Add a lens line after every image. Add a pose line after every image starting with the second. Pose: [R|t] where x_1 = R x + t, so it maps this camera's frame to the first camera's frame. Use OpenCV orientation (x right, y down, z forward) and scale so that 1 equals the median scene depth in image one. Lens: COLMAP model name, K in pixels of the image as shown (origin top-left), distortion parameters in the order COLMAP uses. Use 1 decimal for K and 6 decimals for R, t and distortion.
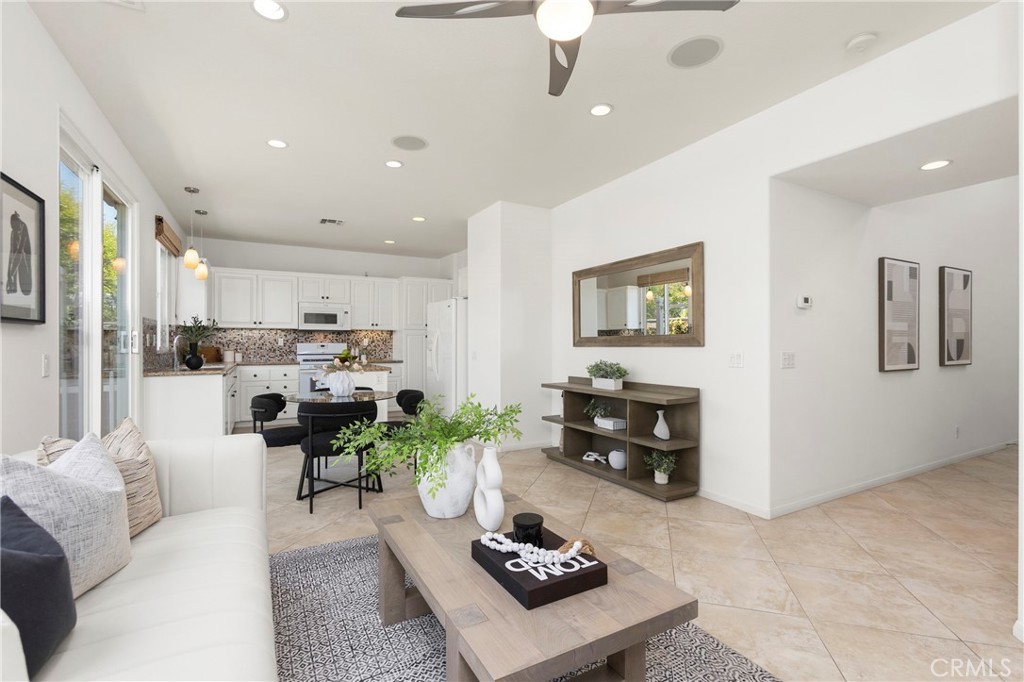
lens RADIAL K [[462.6, 0, 509.8], [0, 462.6, 351.9], [0, 0, 1]] dist [-0.020177, 0.012165]
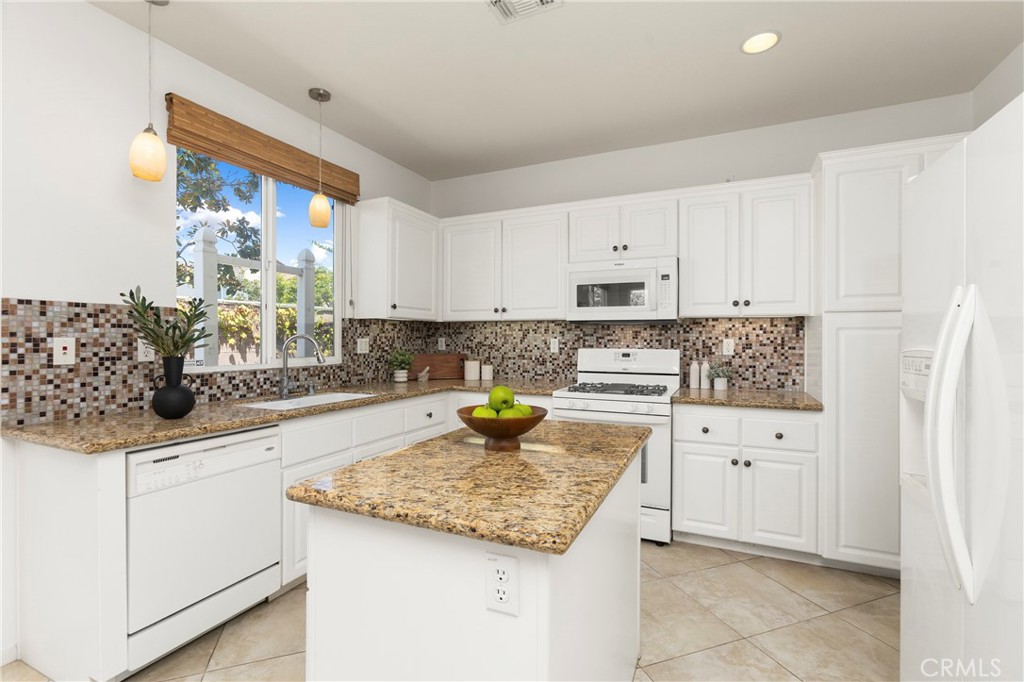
lens RADIAL K [[462.6, 0, 515.4], [0, 462.6, 336.4], [0, 0, 1]] dist [-0.020177, 0.012165]
pose [[0.595574, -0.004232, -0.803289, -0.107834], [-0.014628, 0.999763, -0.016113, -0.024887], [0.803167, 0.021347, 0.595371, 0.695051]]
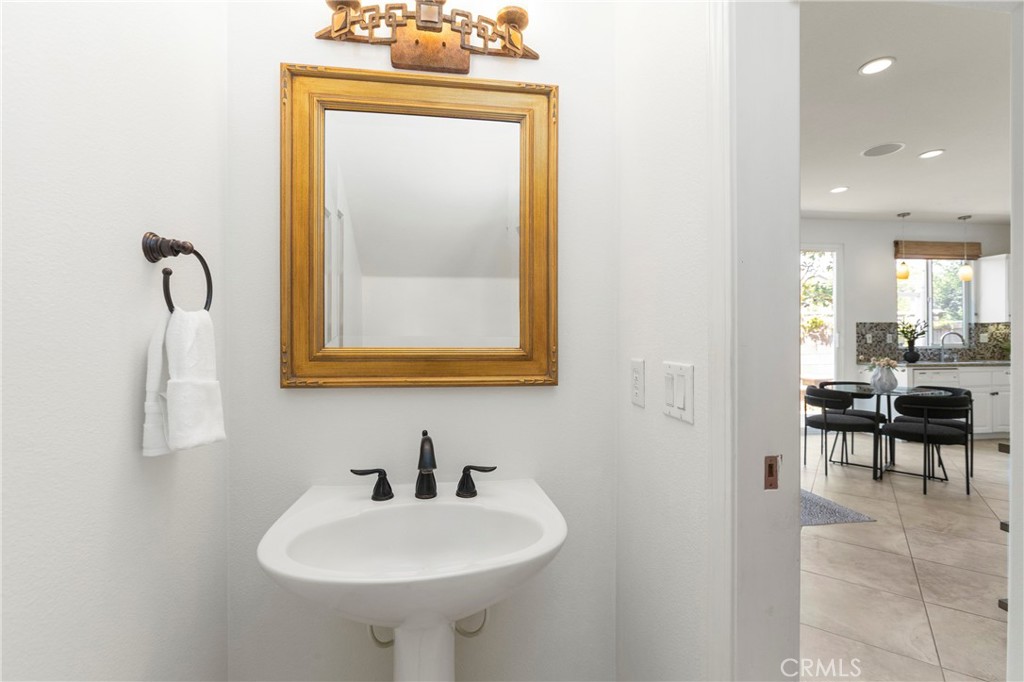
lens RADIAL K [[462.6, 0, 510.0], [0, 462.6, 337.1], [0, 0, 1]] dist [-0.020177, 0.012165]
pose [[-0.345710, -0.004160, -0.938332, 0.547775], [-0.010713, 0.999943, -0.000486, -0.011659], [0.938280, 0.009884, -0.345734, 0.301972]]
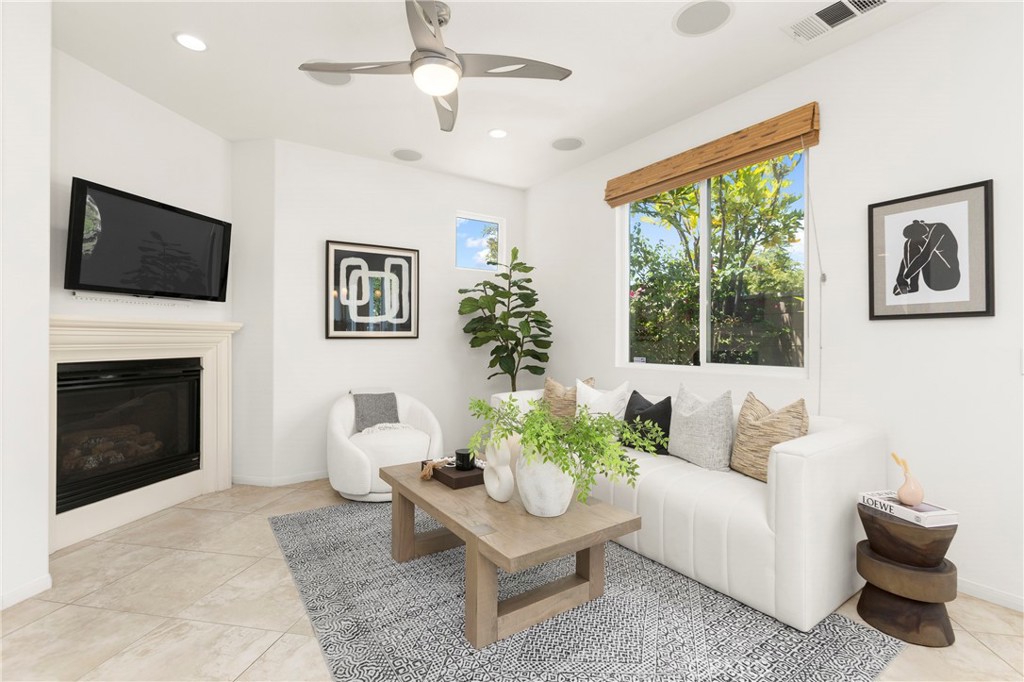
lens RADIAL K [[462.6, 0, 510.7], [0, 462.6, 335.9], [0, 0, 1]] dist [-0.020177, 0.012165]
pose [[-0.995020, -0.001846, -0.099654, 0.009919], [-0.002742, 0.999957, 0.008856, -0.007842], [0.099634, 0.009085, -0.994983, 0.586297]]
